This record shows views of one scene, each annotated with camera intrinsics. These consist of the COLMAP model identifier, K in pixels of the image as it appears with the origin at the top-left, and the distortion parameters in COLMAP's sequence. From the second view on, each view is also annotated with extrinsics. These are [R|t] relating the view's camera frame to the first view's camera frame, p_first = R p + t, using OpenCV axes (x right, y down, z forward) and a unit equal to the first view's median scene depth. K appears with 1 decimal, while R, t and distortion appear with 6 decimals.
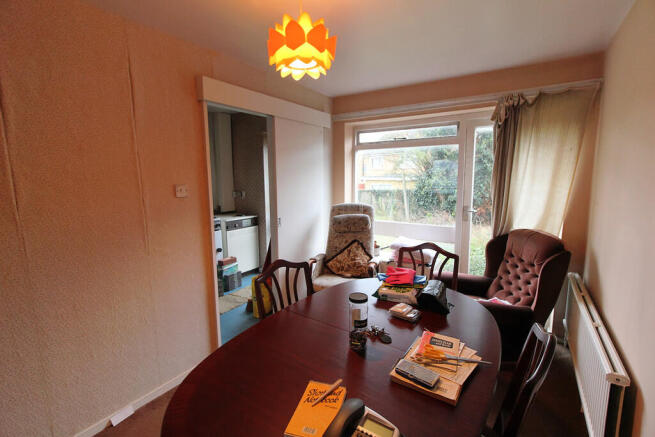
lens RADIAL K [[301.4, 0, 328.4], [0, 301.4, 215.8], [0, 0, 1]] dist [-0.000851, -0.000282]
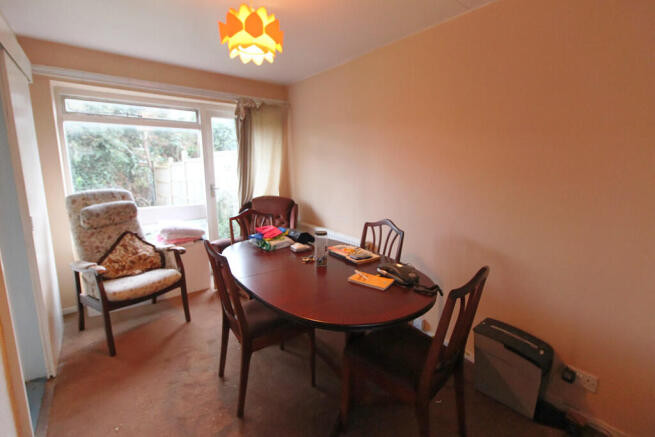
lens RADIAL K [[301.4, 0, 328.3], [0, 301.4, 220.1], [0, 0, 1]] dist [-0.000851, -0.000282]
pose [[0.331429, -0.161274, 0.929594, -0.505084], [0.115413, 0.984813, 0.129706, 0.003637], [-0.936394, 0.064299, 0.345009, 0.177493]]
